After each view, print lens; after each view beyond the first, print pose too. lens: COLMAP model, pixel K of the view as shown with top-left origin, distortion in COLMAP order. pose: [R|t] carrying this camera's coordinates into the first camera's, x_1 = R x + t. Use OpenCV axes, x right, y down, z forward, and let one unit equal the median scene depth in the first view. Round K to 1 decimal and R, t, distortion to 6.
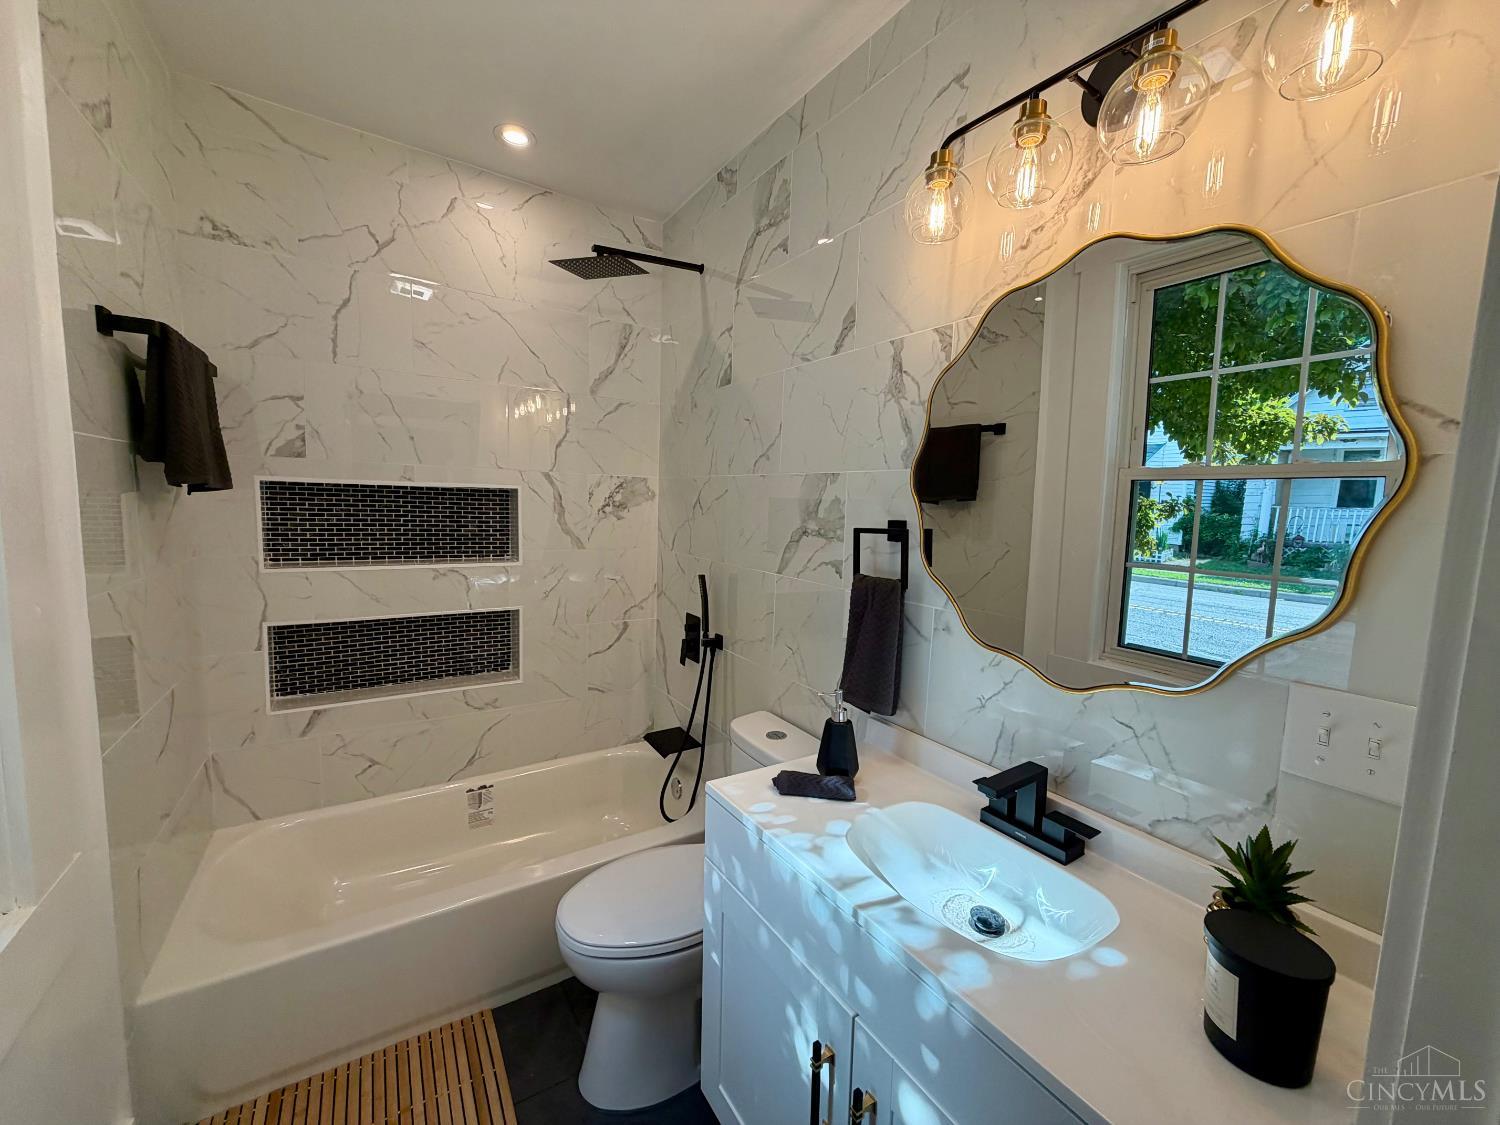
lens RADIAL K [[594.4, 0, 748.6], [0, 594.4, 562.2], [0, 0, 1]] dist [-0.000430, -0.000428]
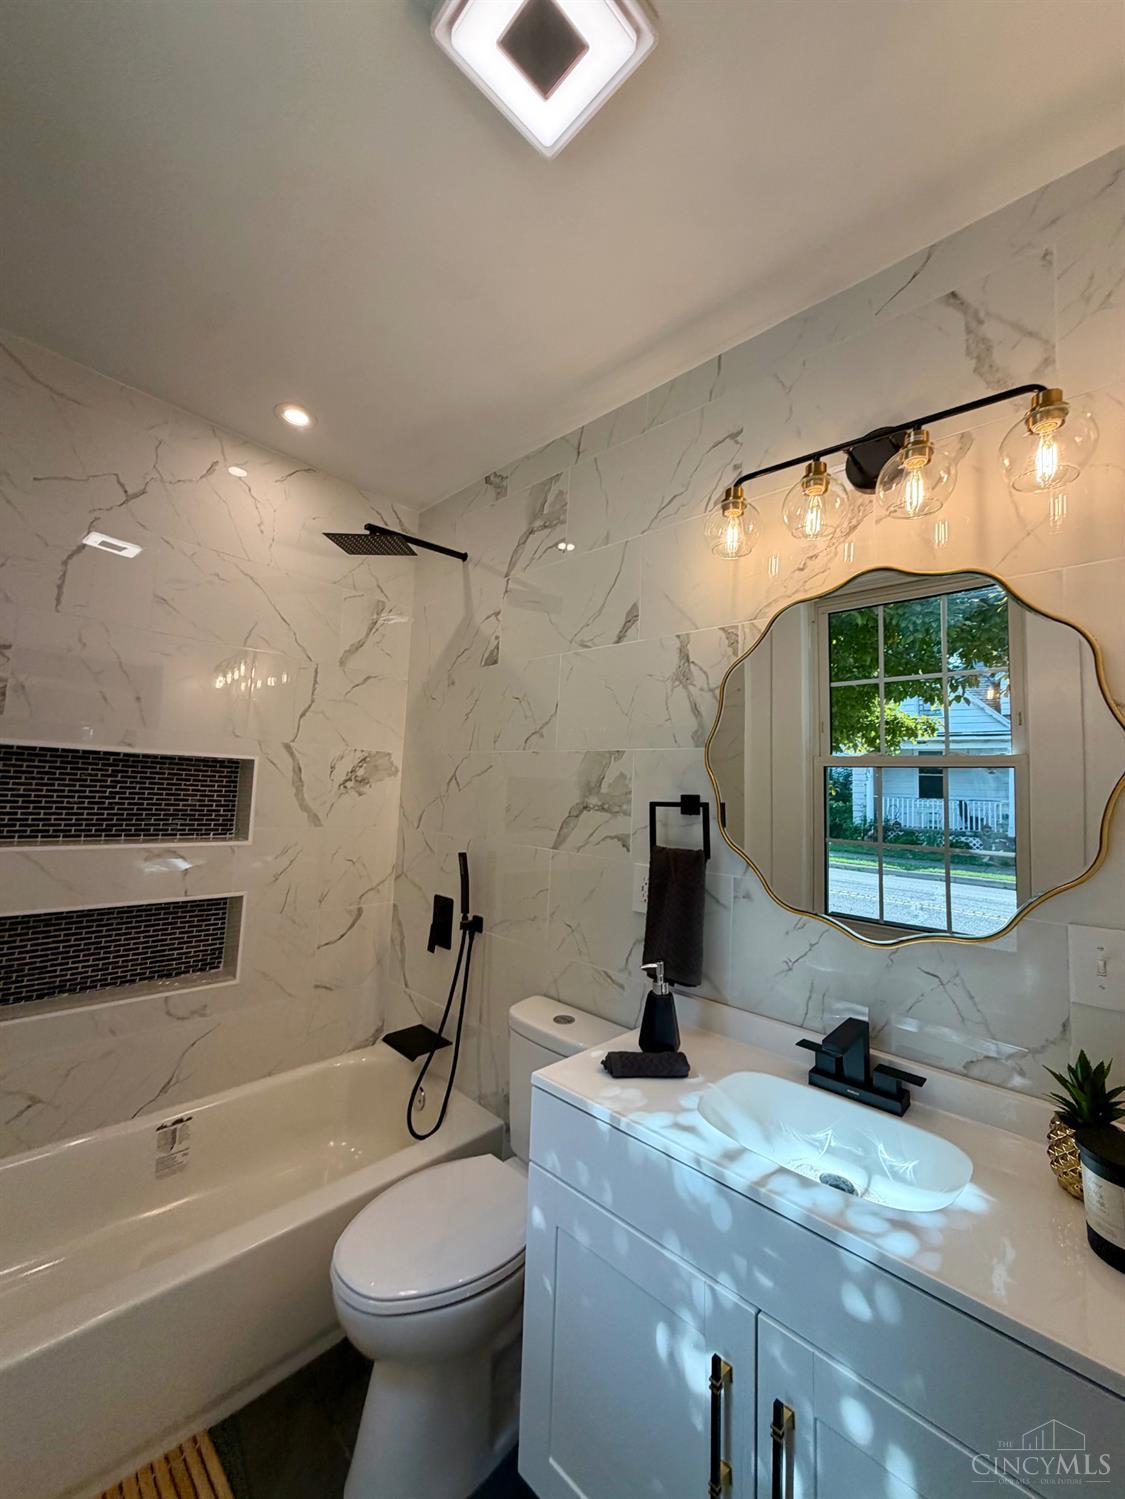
lens RADIAL K [[594.0, 0, 562.0], [0, 594.0, 743.1], [0, 0, 1]] dist [-0.000430, -0.000428]
pose [[0.969960, 0.033457, 0.240954, -0.195569], [0.008752, 0.985057, -0.172008, 0.017092], [-0.243108, 0.168950, 0.955172, 0.011733]]
